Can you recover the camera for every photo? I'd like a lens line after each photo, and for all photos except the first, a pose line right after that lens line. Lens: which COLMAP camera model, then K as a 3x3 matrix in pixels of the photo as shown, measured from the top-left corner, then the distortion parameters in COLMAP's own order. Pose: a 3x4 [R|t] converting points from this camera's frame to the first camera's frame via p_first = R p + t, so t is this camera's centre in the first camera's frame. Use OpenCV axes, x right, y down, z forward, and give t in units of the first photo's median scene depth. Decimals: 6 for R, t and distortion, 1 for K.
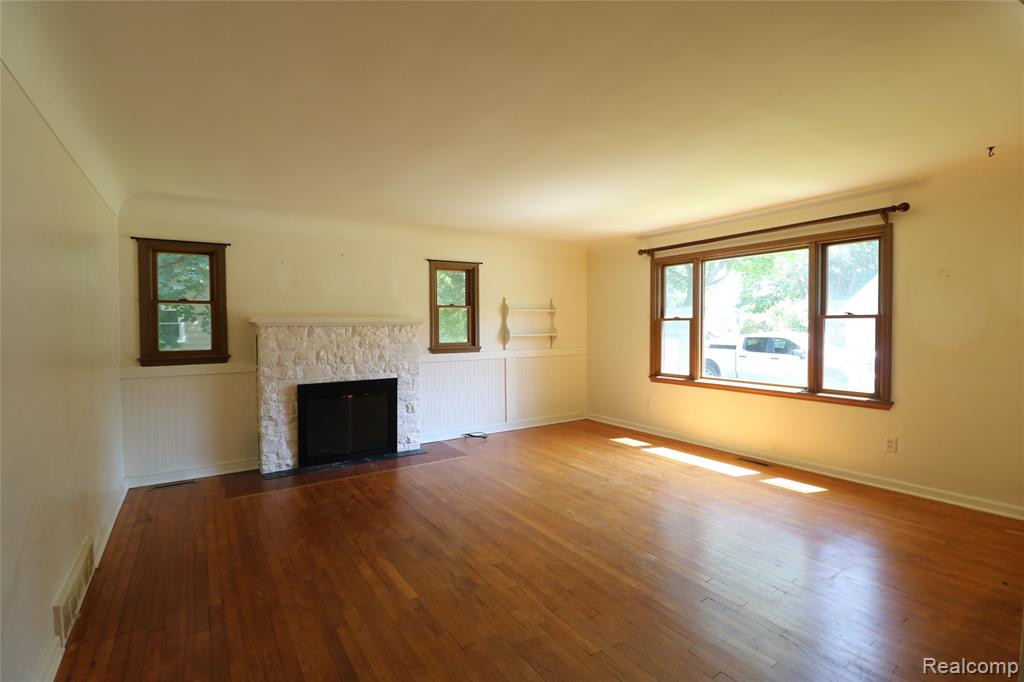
lens RADIAL K [[473.6, 0, 515.2], [0, 473.6, 338.6], [0, 0, 1]] dist [-0.014612, -0.001910]
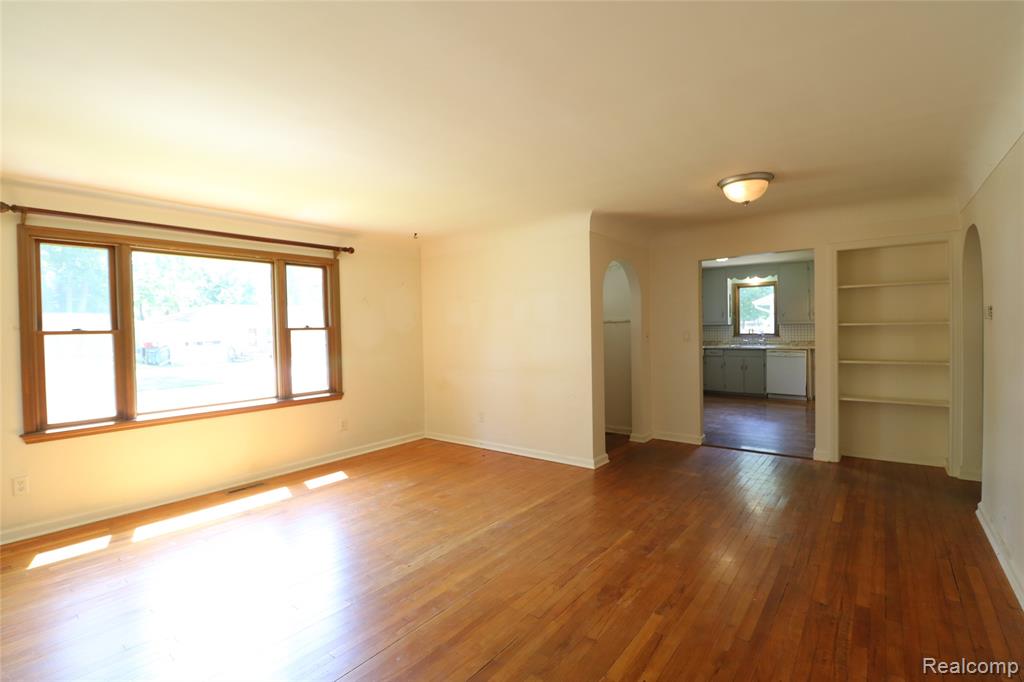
lens RADIAL K [[473.6, 0, 511.2], [0, 473.6, 341.2], [0, 0, 1]] dist [-0.014612, -0.001910]
pose [[-0.313832, -0.008959, 0.949436, -0.596822], [0.053158, 0.998221, 0.026990, -0.021624], [-0.947989, 0.058940, -0.312797, 0.909772]]
